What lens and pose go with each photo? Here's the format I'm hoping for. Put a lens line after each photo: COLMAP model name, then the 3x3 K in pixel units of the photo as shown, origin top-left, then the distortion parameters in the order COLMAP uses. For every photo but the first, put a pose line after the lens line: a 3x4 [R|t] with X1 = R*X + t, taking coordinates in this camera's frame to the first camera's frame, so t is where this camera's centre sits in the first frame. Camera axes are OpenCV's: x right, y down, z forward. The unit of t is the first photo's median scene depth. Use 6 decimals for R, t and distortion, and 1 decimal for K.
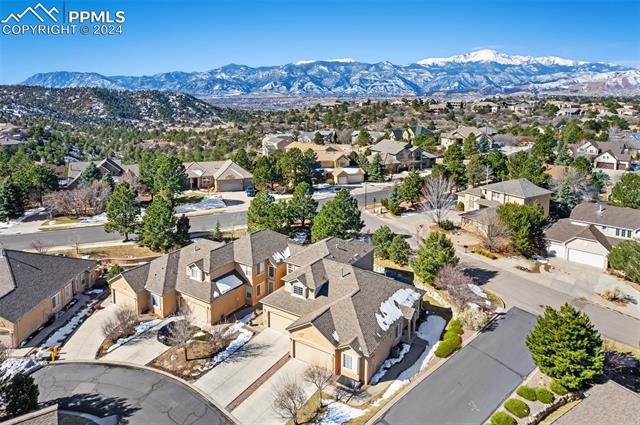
lens RADIAL K [[435.9, 0, 316.7], [0, 435.9, 139.3], [0, 0, 1]] dist [-0.084400, 0.101205]
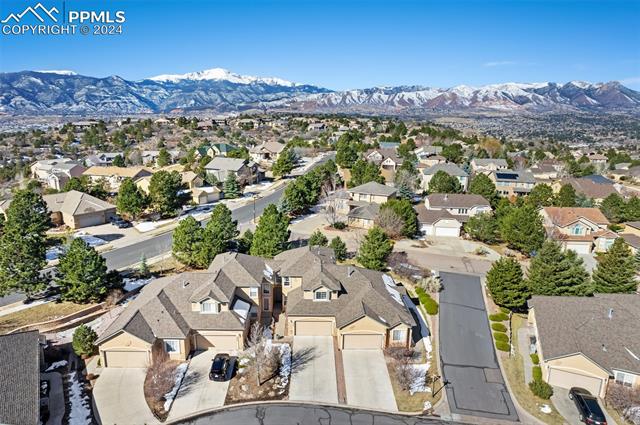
lens RADIAL K [[420.0, 0, 321.4], [0, 420.0, 203.0], [0, 0, 1]] dist [-0.090901, 0.092454]
pose [[0.822720, -0.114092, 0.556879, -0.248316], [0.050559, 0.990455, 0.128227, -0.007300], [-0.566194, -0.077339, 0.820636, 0.060011]]
